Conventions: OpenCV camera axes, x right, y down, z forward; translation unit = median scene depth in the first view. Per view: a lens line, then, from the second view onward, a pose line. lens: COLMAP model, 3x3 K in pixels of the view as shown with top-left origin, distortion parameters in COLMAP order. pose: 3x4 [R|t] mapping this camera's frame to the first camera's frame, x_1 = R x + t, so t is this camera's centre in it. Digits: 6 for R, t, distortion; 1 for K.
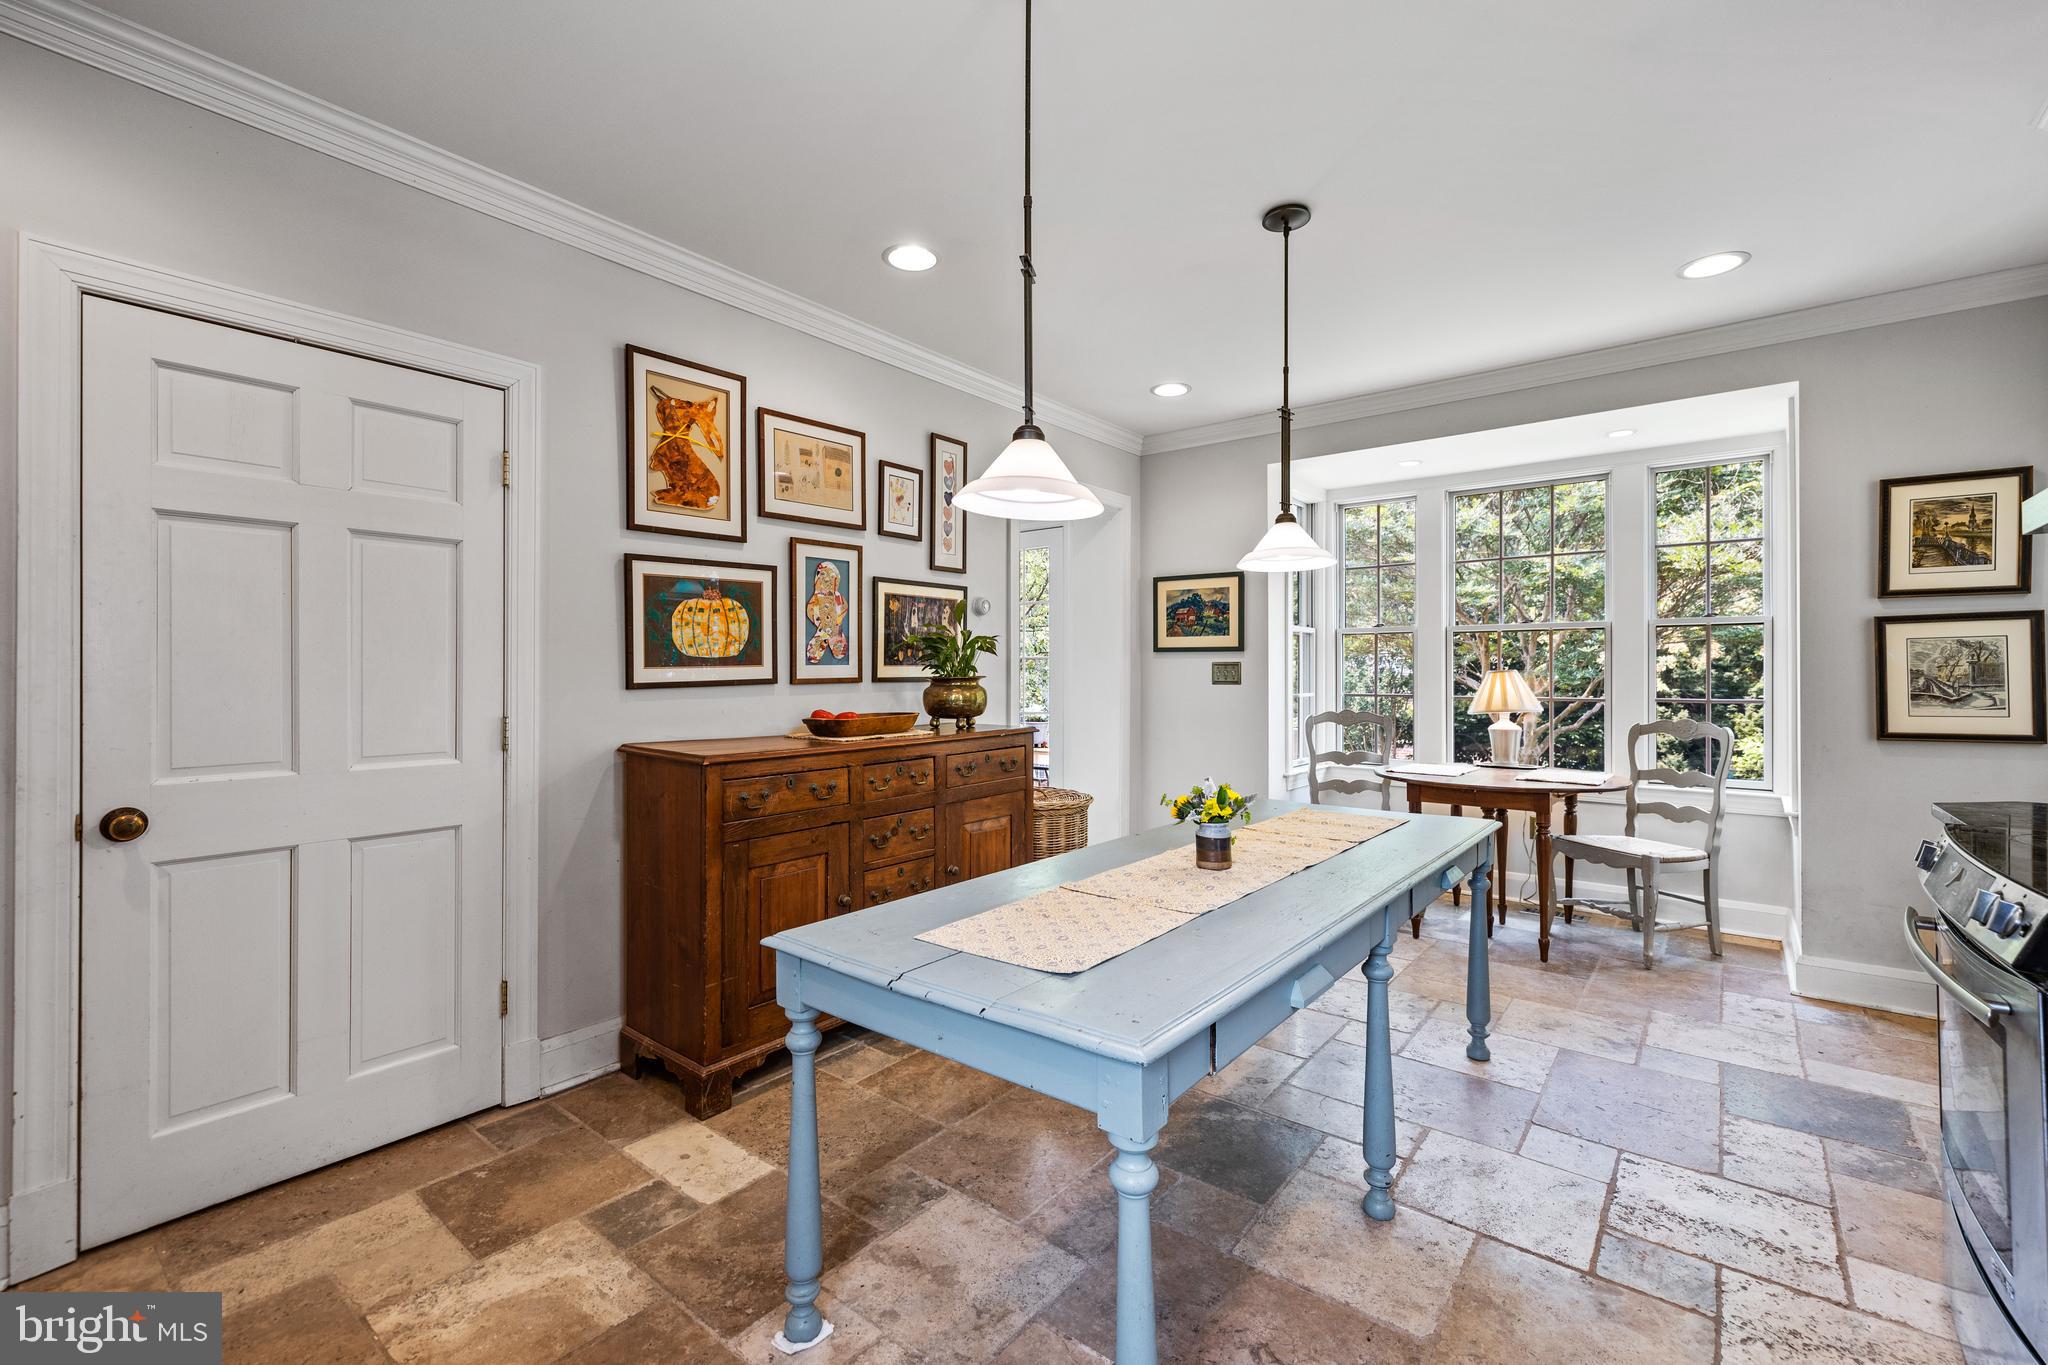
lens RADIAL K [[879.0, 0, 1027.6], [0, 879.0, 674.8], [0, 0, 1]] dist [0.004715, -0.000930]
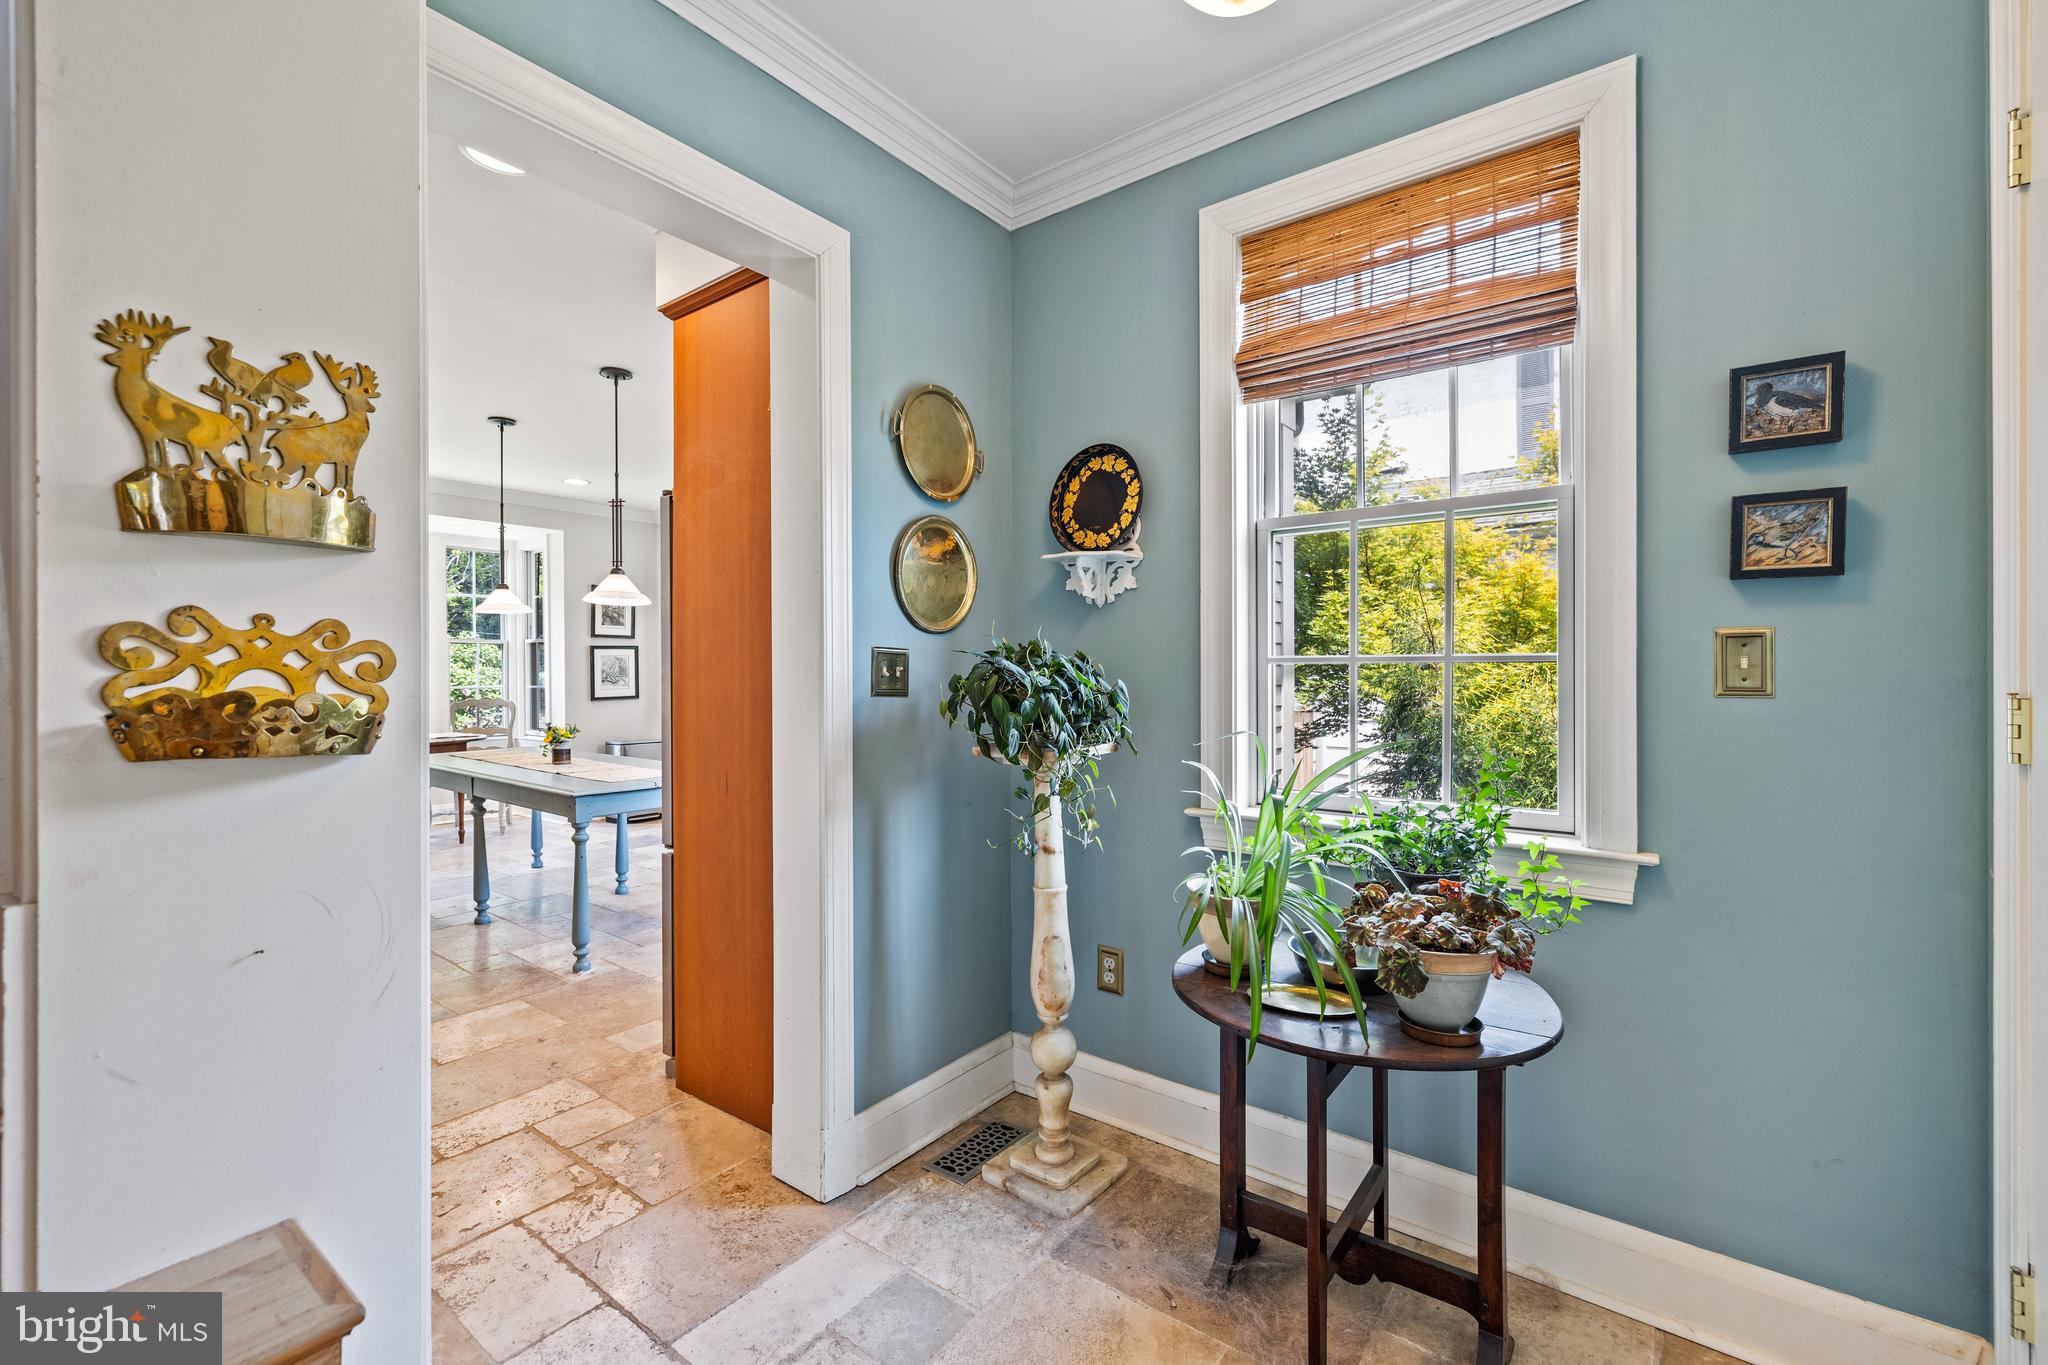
lens RADIAL K [[879.0, 0, 1014.5], [0, 879.0, 675.8], [0, 0, 1]] dist [0.004715, -0.000930]
pose [[-0.024128, -0.007805, 0.999678, -1.379822], [0.005445, 0.999954, 0.007938, -0.001578], [-0.999694, 0.005635, -0.024084, -0.017419]]
